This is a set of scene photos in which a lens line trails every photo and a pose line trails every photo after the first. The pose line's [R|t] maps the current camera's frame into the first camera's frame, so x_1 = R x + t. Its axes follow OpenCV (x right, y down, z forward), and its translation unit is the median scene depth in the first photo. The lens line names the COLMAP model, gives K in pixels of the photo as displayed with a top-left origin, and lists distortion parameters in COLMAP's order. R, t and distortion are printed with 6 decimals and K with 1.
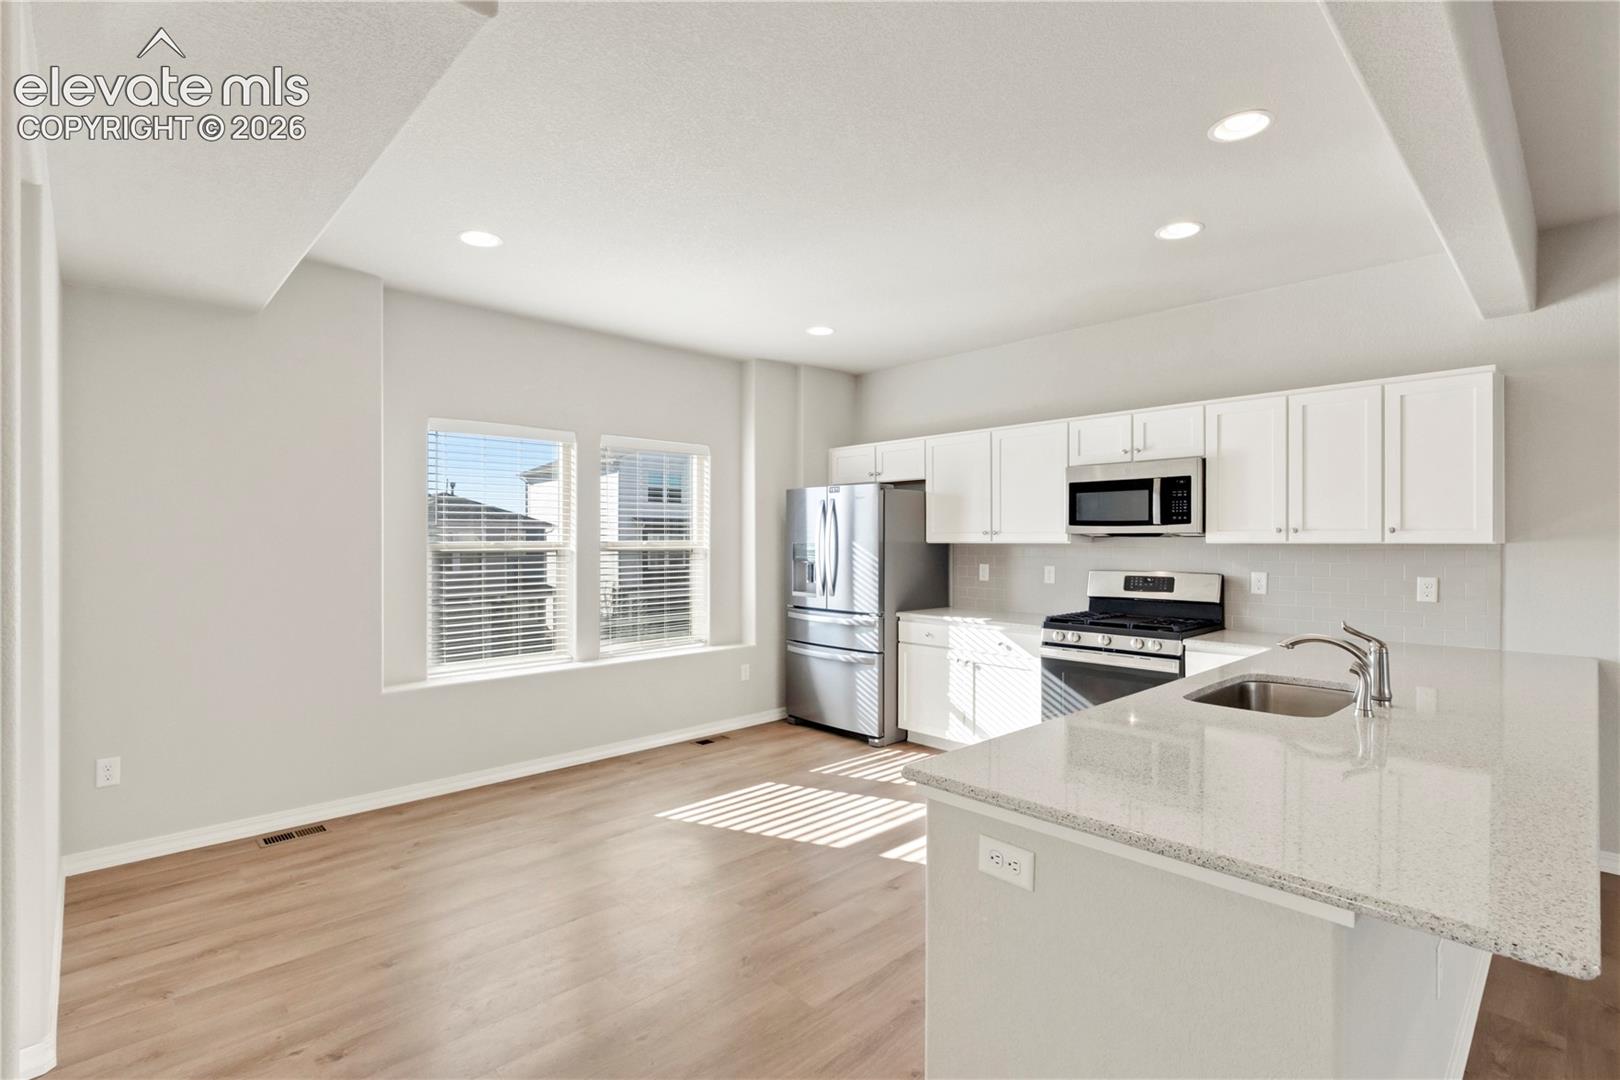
lens RADIAL K [[754.7, 0, 810.0], [0, 754.7, 540.0], [0, 0, 1]] dist [-0.014330, -0.000103]
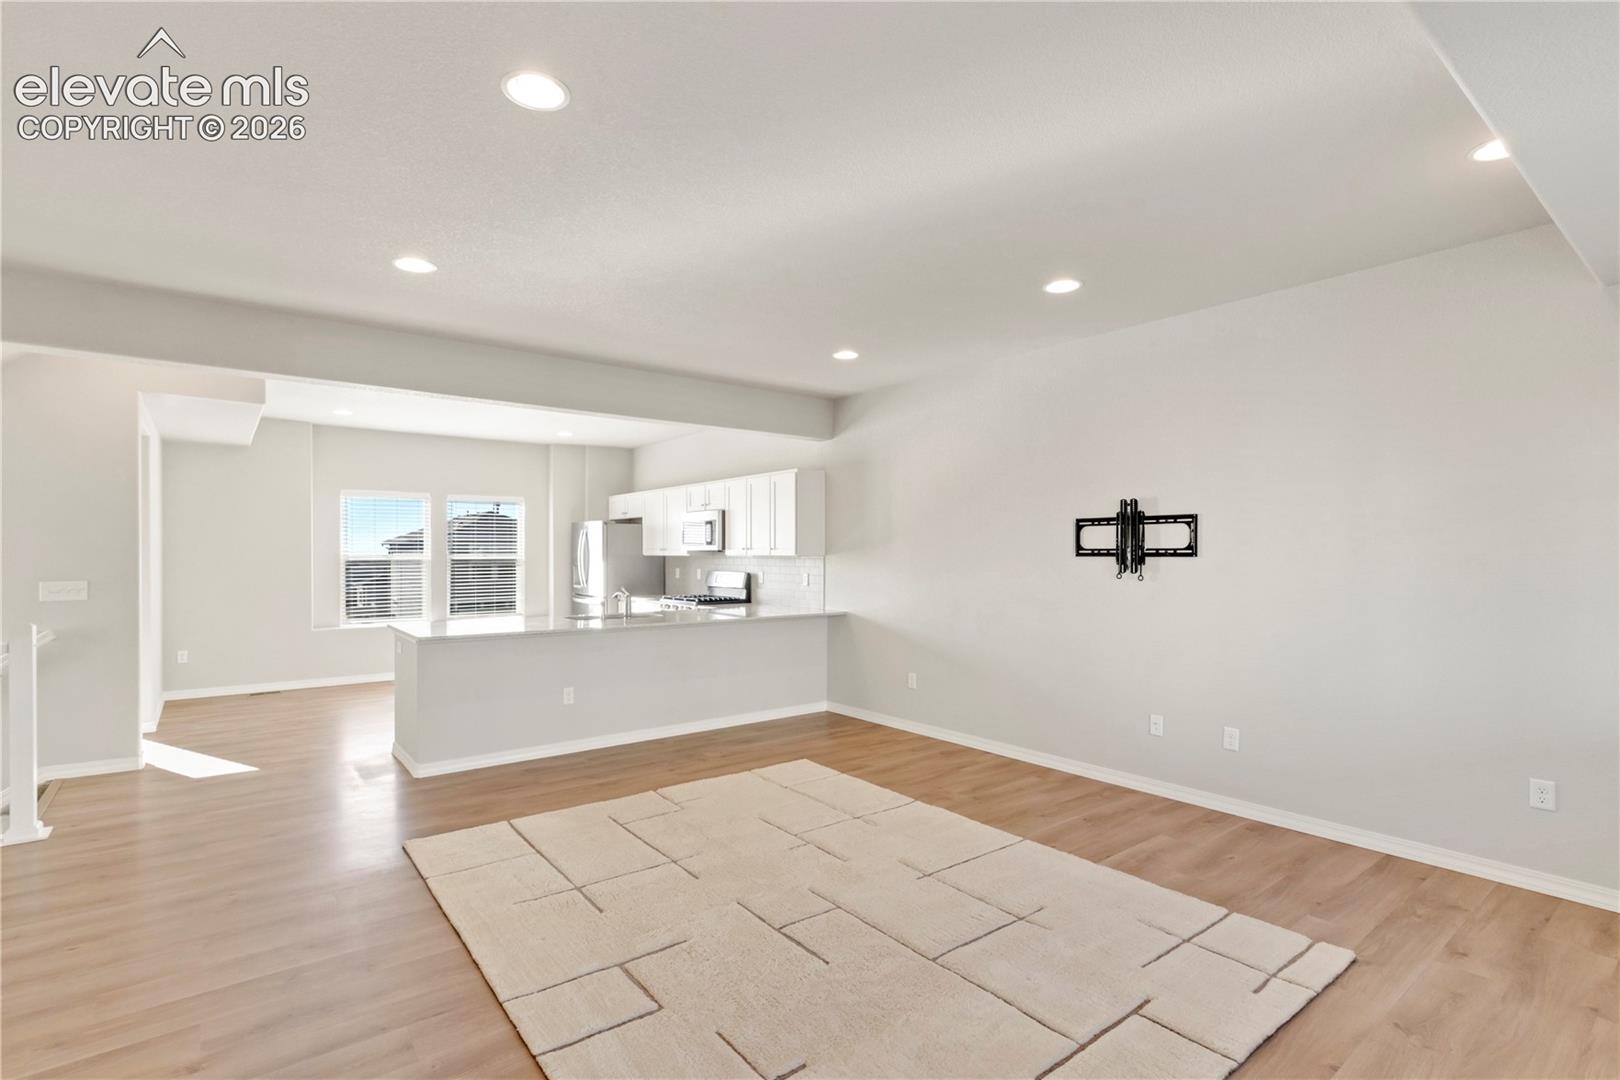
lens RADIAL K [[762.9, 0, 816.5], [0, 762.9, 561.1], [0, 0, 1]] dist [0.000145, -0.000113]
pose [[0.995000, 0.000787, -0.099876, 0.862564], [0.000371, 0.999933, 0.011576, -0.003474], [0.099878, -0.011555, 0.994933, -0.794393]]
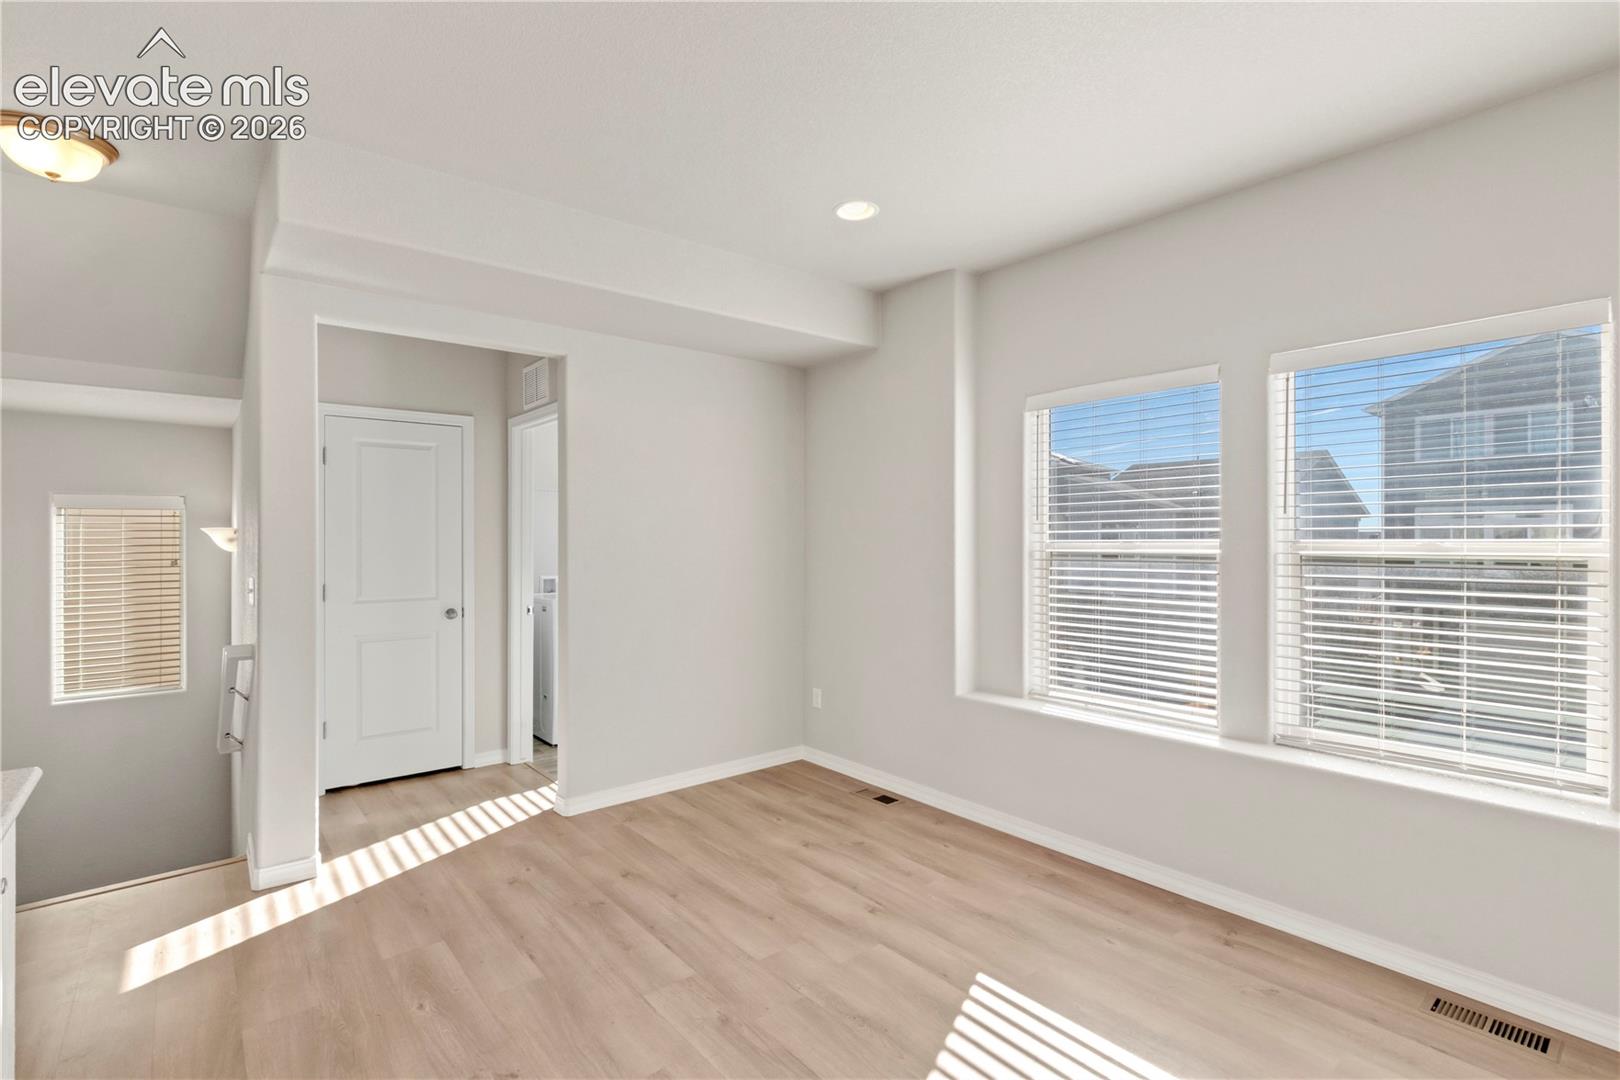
lens RADIAL K [[754.4, 0, 785.3], [0, 754.4, 534.3], [0, 0, 1]] dist [-0.000399, -0.000283]
pose [[-0.097460, -0.004018, -0.995231, 0.379986], [-0.000082, 0.999992, -0.004030, -0.001027], [0.995239, -0.000311, -0.097459, 0.781477]]
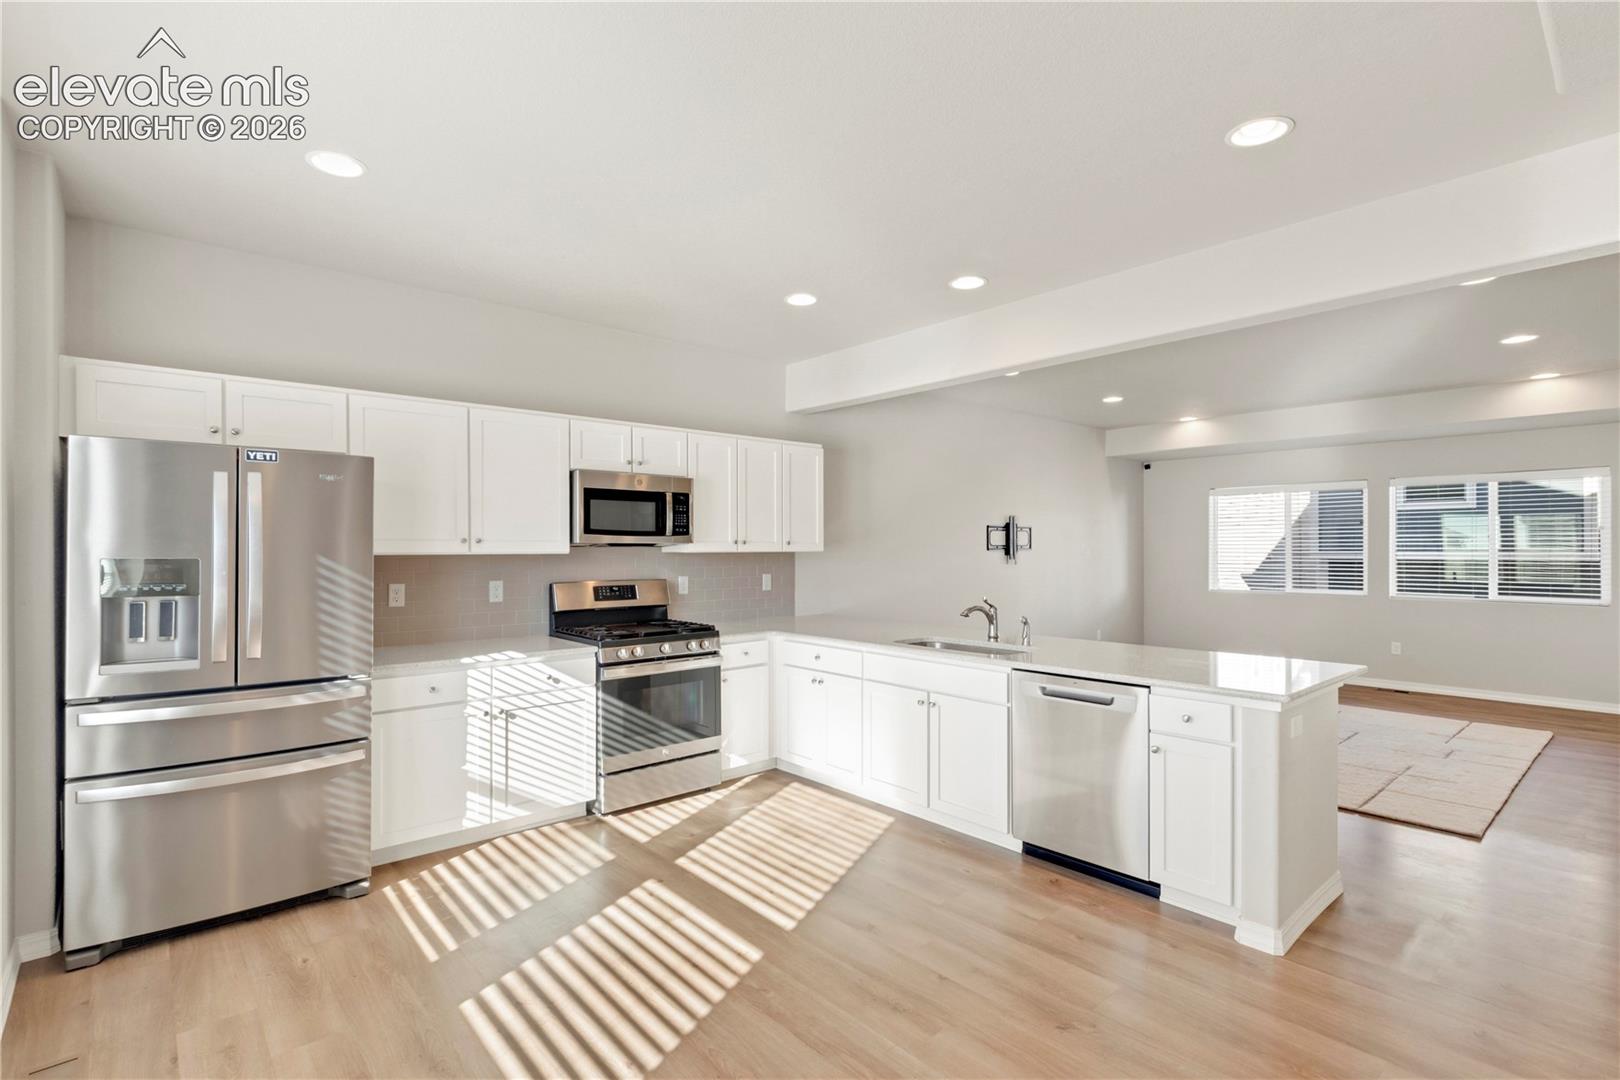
lens RADIAL K [[754.4, 0, 785.3], [0, 754.4, 534.3], [0, 0, 1]] dist [-0.000399, -0.000283]
pose [[0.059257, 0.018513, 0.998071, -0.565271], [0.001816, 0.999824, -0.018654, -0.001659], [-0.998241, 0.002918, 0.059213, 0.716757]]
